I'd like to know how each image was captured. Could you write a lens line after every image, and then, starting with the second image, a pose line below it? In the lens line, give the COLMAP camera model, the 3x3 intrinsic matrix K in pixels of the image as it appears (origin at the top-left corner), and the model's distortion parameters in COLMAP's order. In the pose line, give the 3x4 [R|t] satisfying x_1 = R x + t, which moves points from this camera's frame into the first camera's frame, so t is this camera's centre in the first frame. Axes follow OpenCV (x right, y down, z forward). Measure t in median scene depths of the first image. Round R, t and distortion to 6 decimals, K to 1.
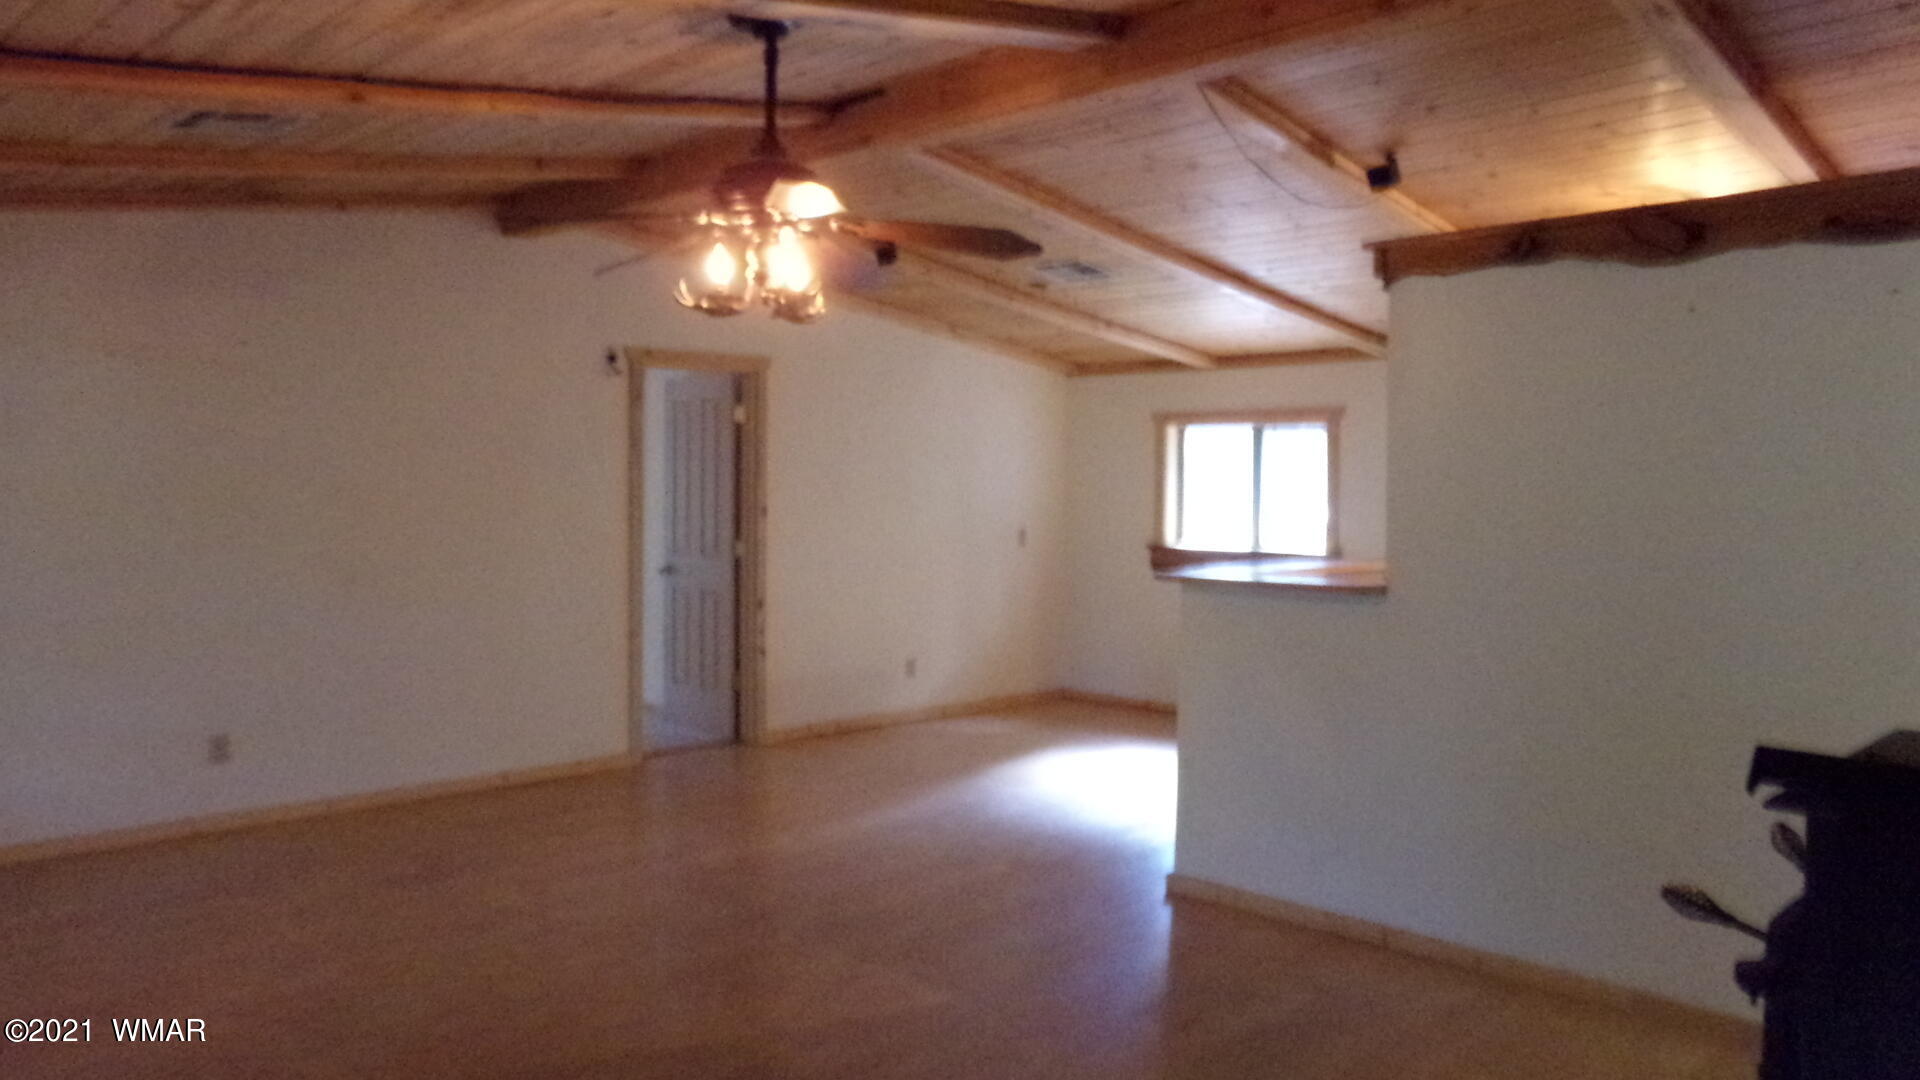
lens RADIAL K [[1402.0, 0, 960.0], [0, 1402.0, 540.0], [0, 0, 1]] dist [0.002758, 0.000906]
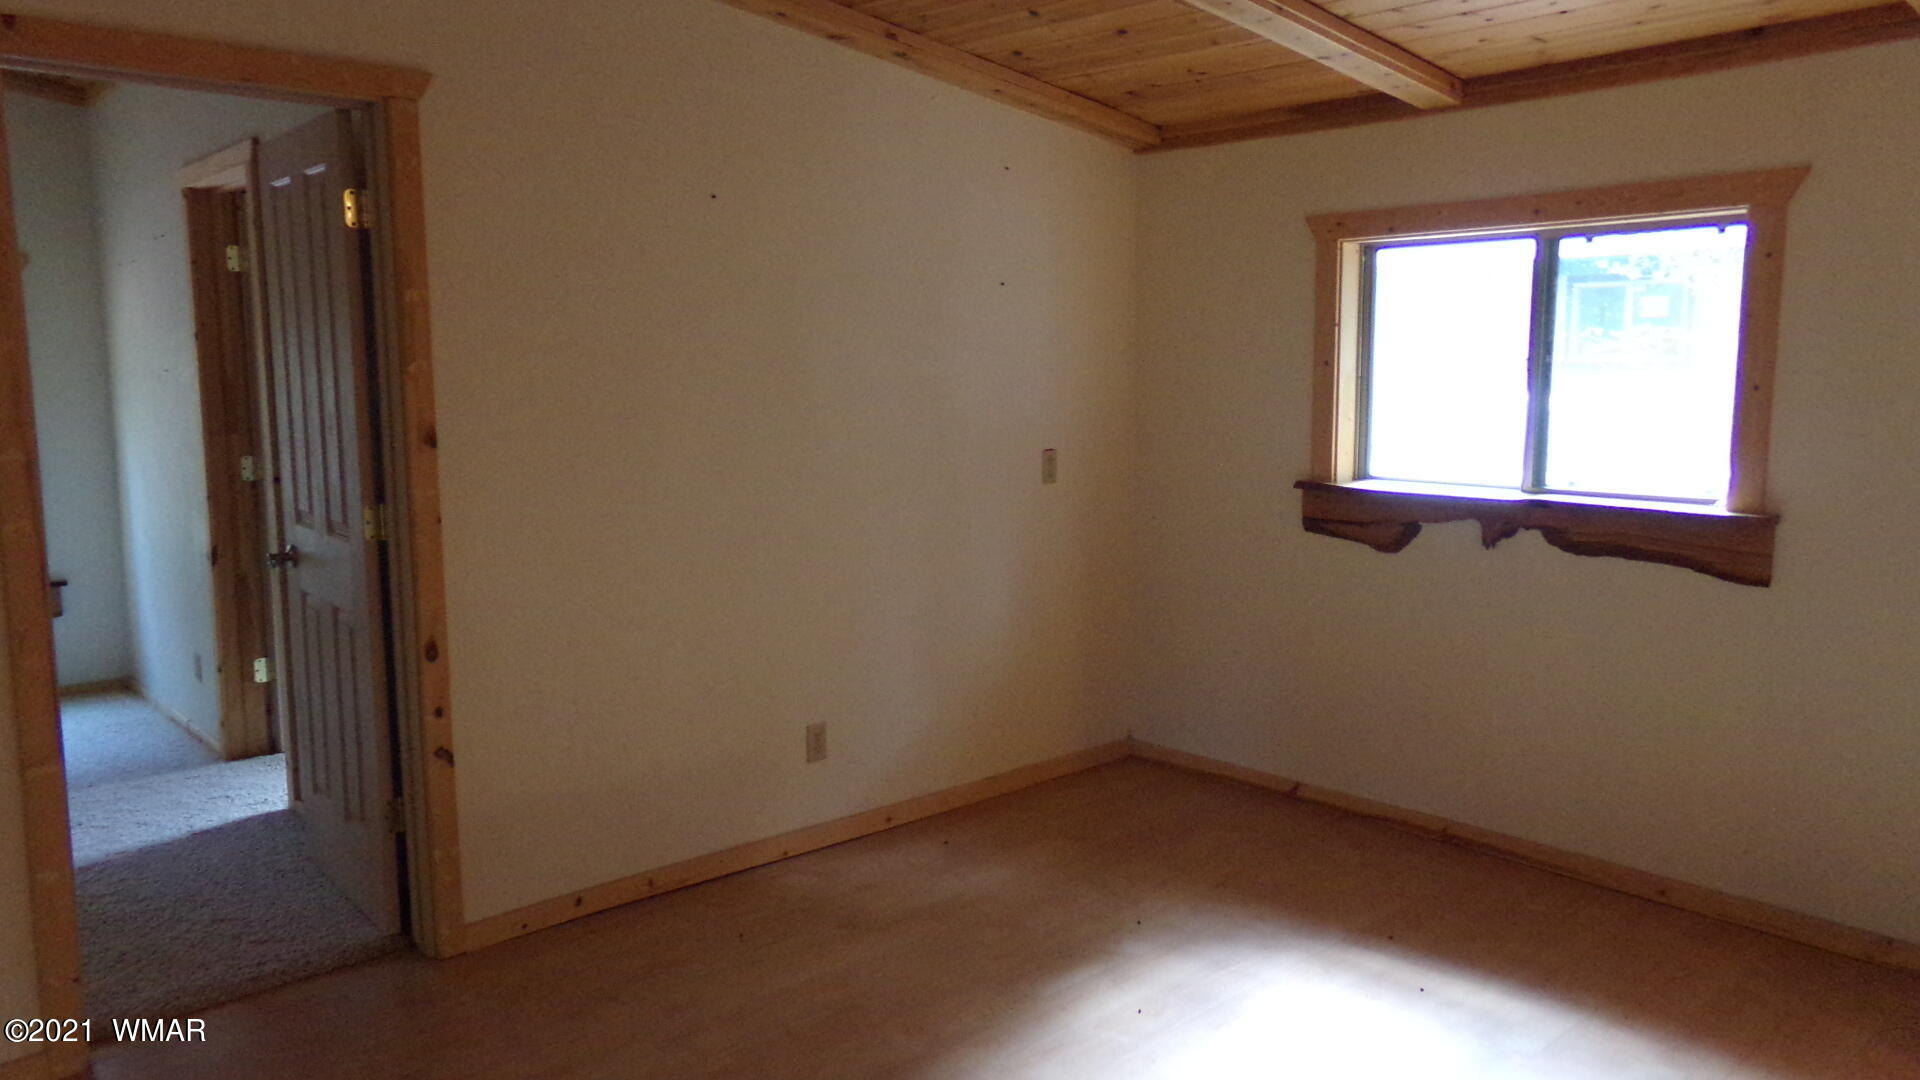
lens RADIAL K [[1402.0, 0, 960.0], [0, 1402.0, 540.0], [0, 0, 1]] dist [0.002758, 0.000906]
pose [[0.999020, -0.007919, -0.043554, 0.037248], [0.011591, 0.996338, 0.084709, -0.021701], [0.042724, -0.085131, 0.995453, 0.525556]]
